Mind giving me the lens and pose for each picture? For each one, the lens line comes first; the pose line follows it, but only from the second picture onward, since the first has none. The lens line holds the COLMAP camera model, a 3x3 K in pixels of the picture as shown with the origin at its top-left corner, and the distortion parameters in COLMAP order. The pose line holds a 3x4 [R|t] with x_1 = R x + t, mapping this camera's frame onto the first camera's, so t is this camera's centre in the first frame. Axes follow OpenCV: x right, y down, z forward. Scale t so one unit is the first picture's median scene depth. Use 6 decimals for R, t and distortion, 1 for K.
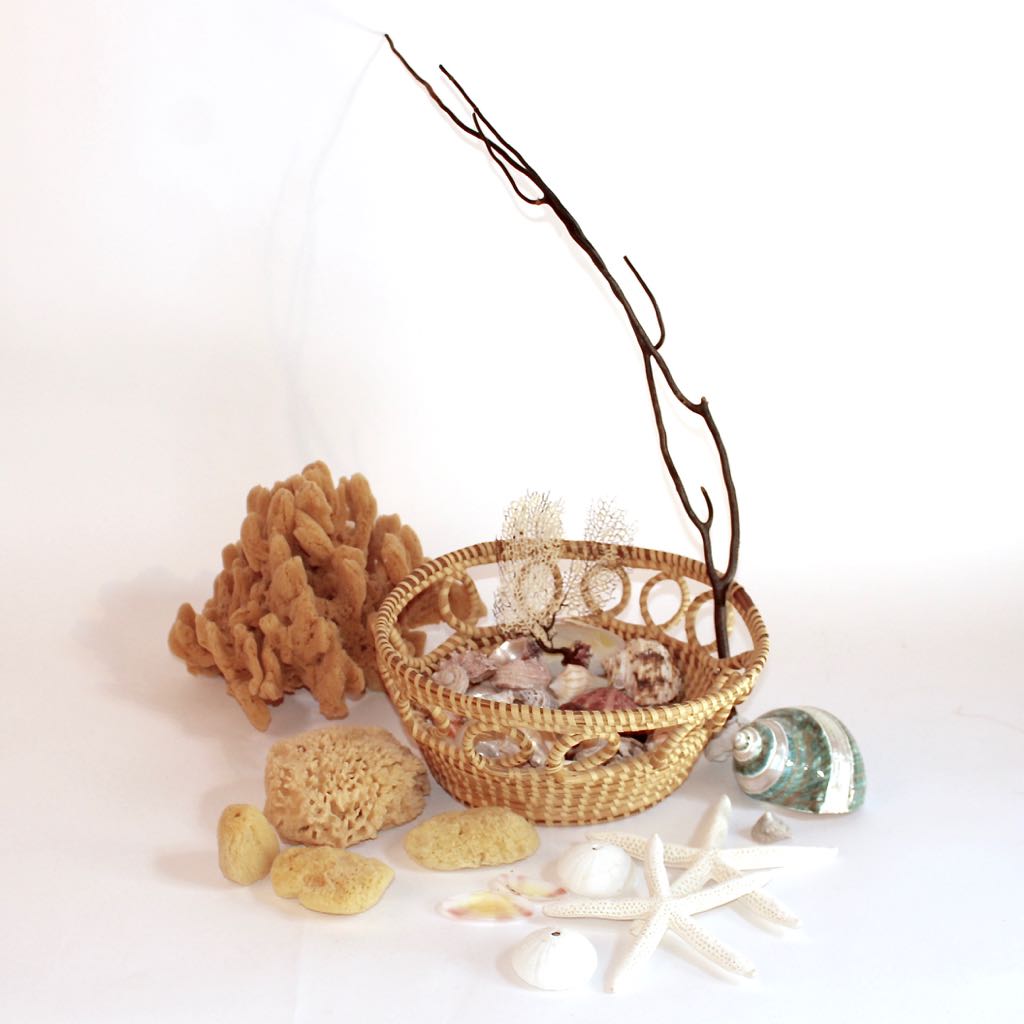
lens RADIAL K [[1879.7, 0, 512.0], [0, 1879.7, 512.0], [0, 0, 1]] dist [-0.048016, -0.160112]
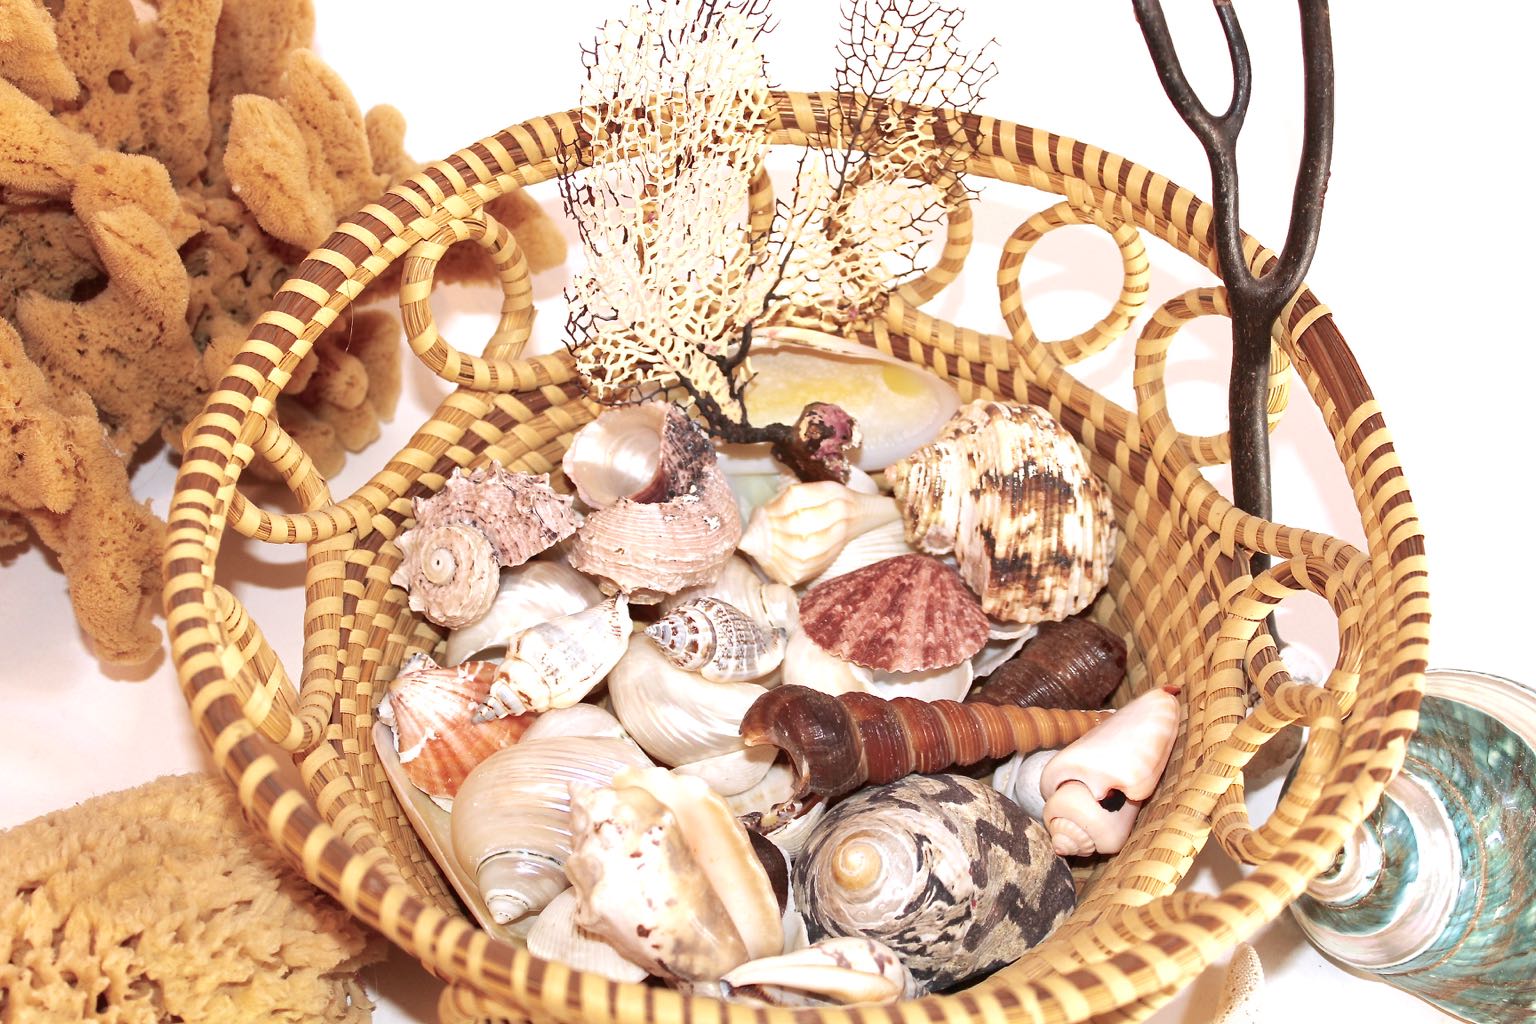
lens RADIAL K [[2396.3, 0, 768.0], [0, 2396.3, 512.0], [0, 0, 1]] dist [-0.003852, -0.028433]
pose [[0.999752, -0.022219, -0.001783, 0.026703], [0.020737, 0.897778, 0.439960, -0.109626], [-0.008175, -0.439888, 0.898016, 0.608180]]
